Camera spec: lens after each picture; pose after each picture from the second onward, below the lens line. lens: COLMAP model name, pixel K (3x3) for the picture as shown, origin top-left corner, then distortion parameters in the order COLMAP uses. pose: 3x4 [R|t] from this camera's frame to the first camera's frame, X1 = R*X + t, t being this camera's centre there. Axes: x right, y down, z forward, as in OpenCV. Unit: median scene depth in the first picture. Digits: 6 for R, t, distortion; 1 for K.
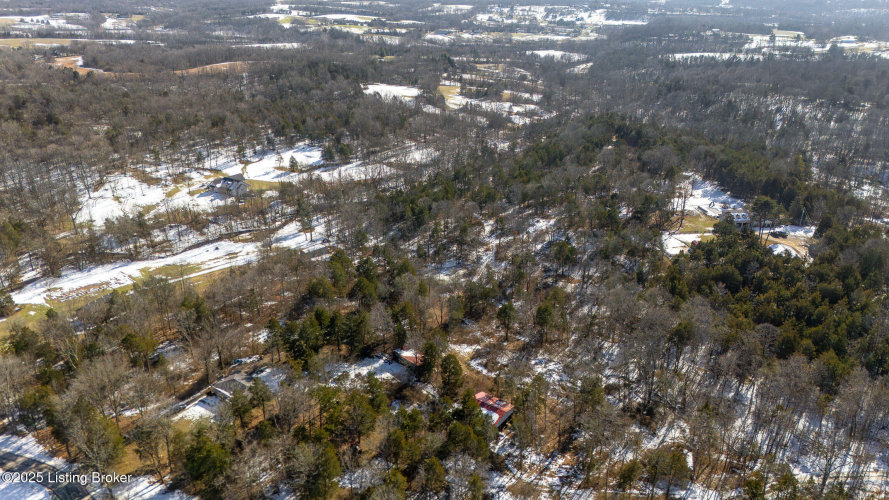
lens RADIAL K [[634.2, 0, 444.5], [0, 634.2, 250.0], [0, 0, 1]] dist [0.079500, -0.071866]
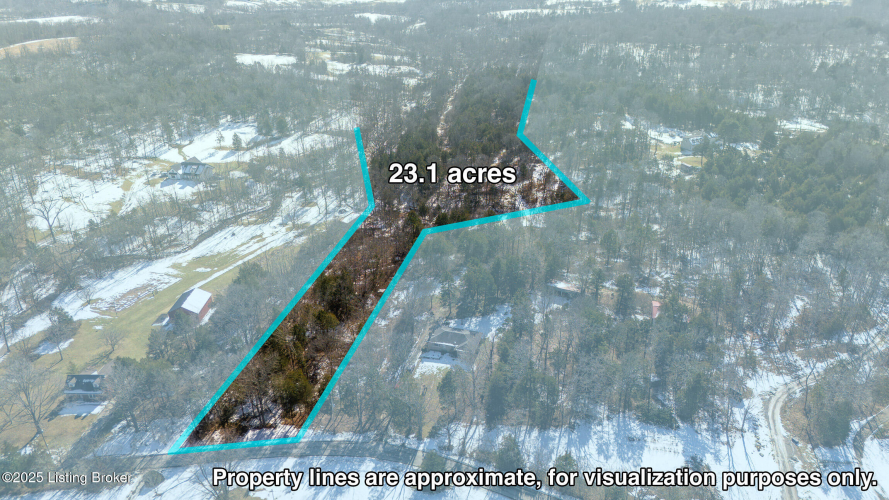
lens RADIAL K [[634.2, 0, 444.5], [0, 634.2, 250.0], [0, 0, 1]] dist [0.079500, -0.071866]
pose [[0.937224, -0.157968, 0.310899, -0.340030], [0.142509, 0.987173, 0.071982, -0.003018], [-0.318281, -0.023157, 0.947713, 0.009783]]
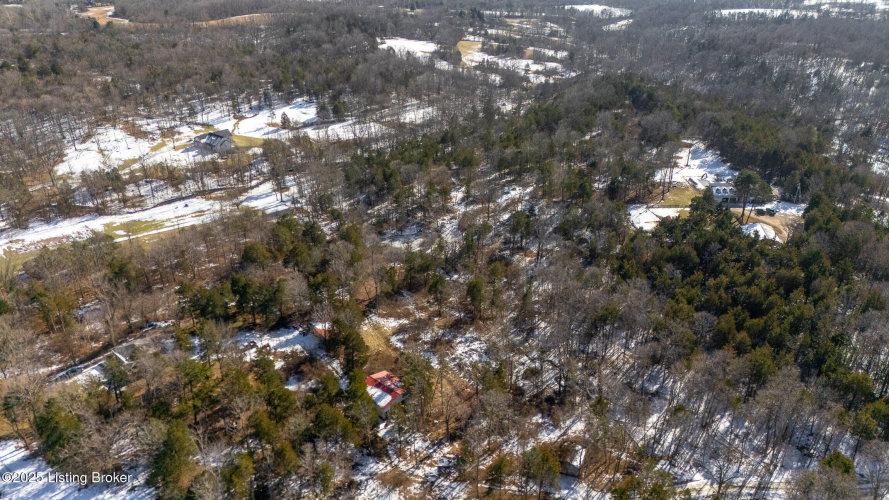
lens RADIAL K [[634.2, 0, 444.5], [0, 634.2, 250.0], [0, 0, 1]] dist [0.079500, -0.071866]
pose [[0.996283, 0.039705, -0.076446, 0.113065], [-0.034724, 0.997254, 0.065416, -0.011963], [0.078834, -0.062519, 0.994925, 0.038652]]
